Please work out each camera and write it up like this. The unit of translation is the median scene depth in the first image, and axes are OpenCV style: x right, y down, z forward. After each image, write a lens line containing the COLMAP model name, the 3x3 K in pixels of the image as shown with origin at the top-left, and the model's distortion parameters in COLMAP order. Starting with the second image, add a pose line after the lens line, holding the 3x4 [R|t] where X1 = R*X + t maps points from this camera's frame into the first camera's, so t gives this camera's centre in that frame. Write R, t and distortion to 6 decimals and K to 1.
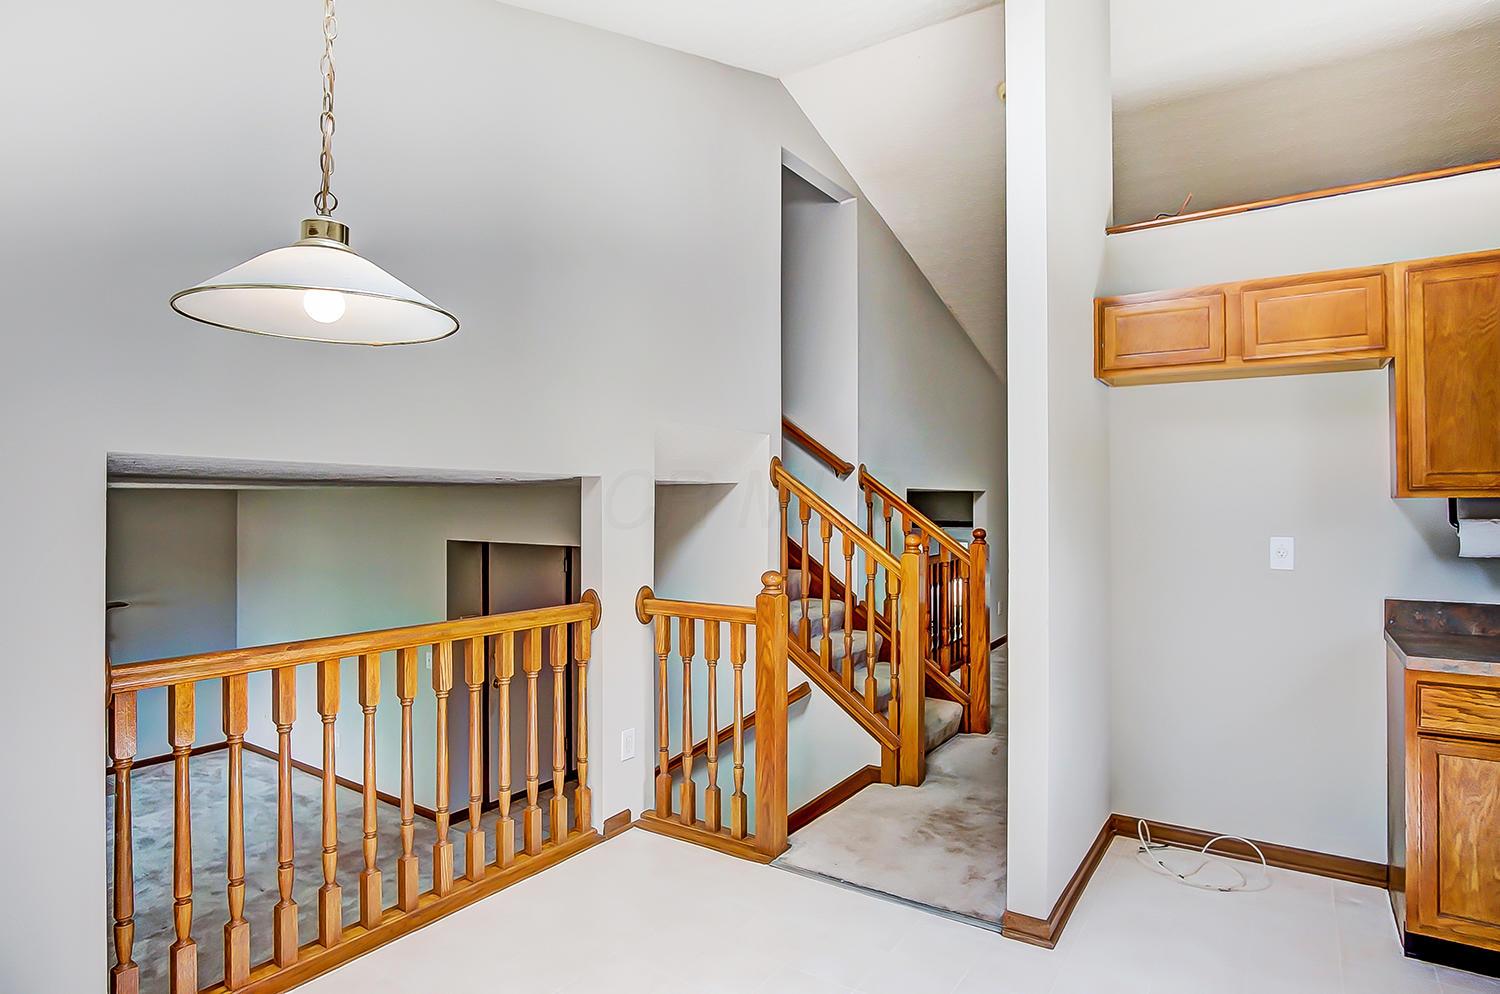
lens RADIAL K [[833.9, 0, 750.6], [0, 833.9, 503.0], [0, 0, 1]] dist [-0.004886, -0.000489]
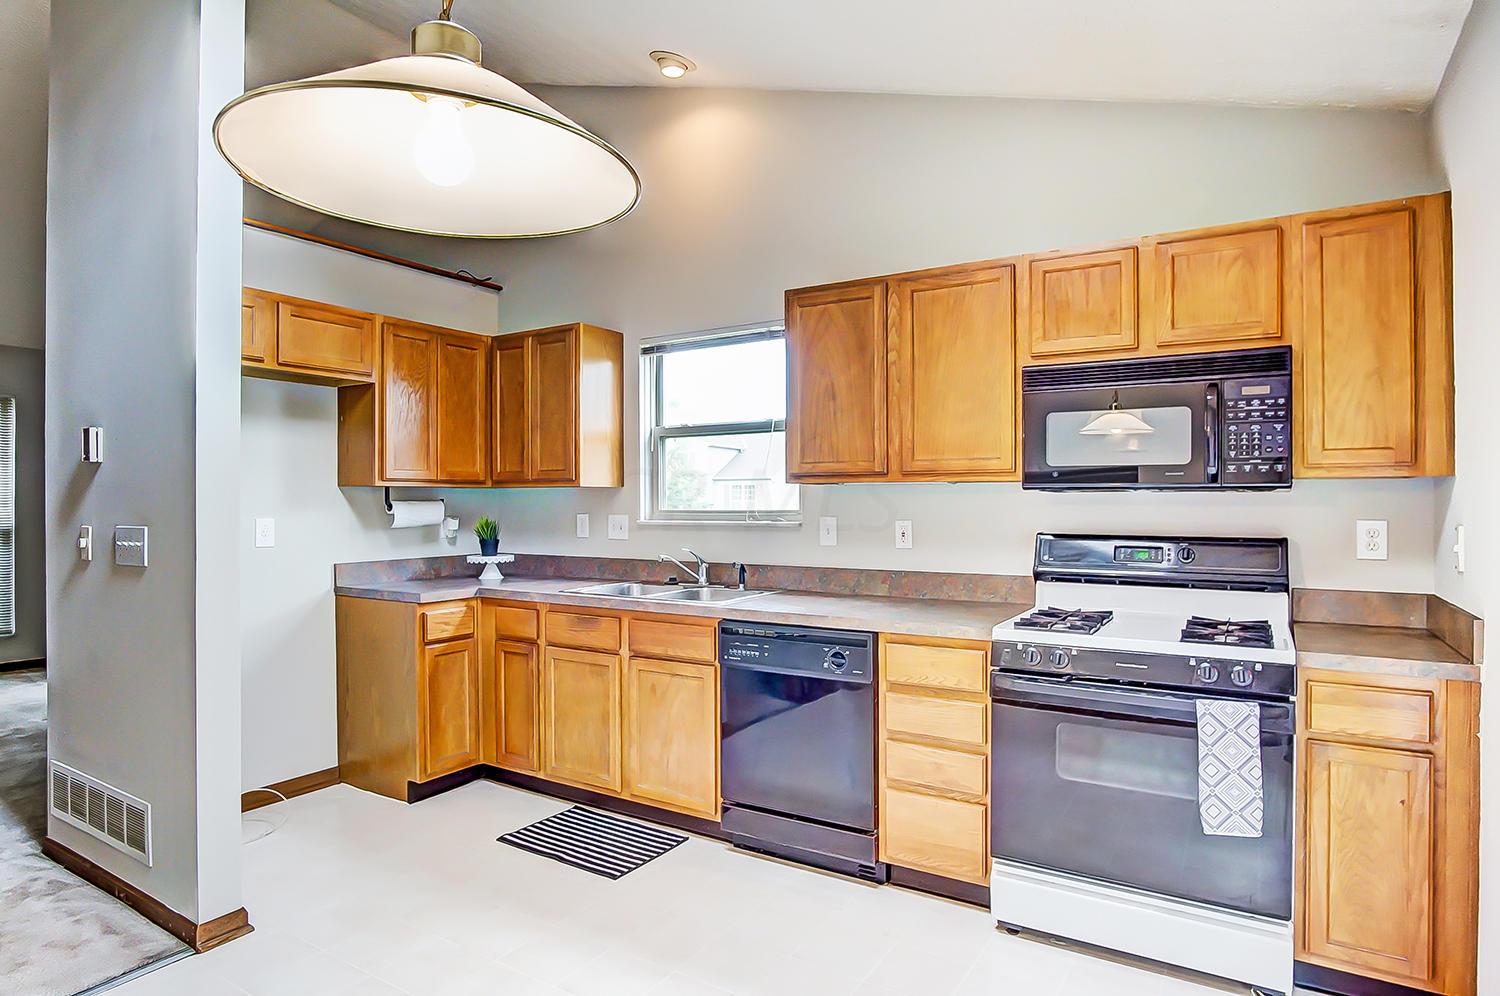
lens RADIAL K [[833.9, 0, 752.6], [0, 833.9, 500.1], [0, 0, 1]] dist [-0.004886, -0.000489]
pose [[-0.004520, 0.003302, 0.999984, -0.598428], [-0.000813, 0.999994, -0.003306, 0.021909], [-0.999989, -0.000828, -0.004517, 0.382317]]
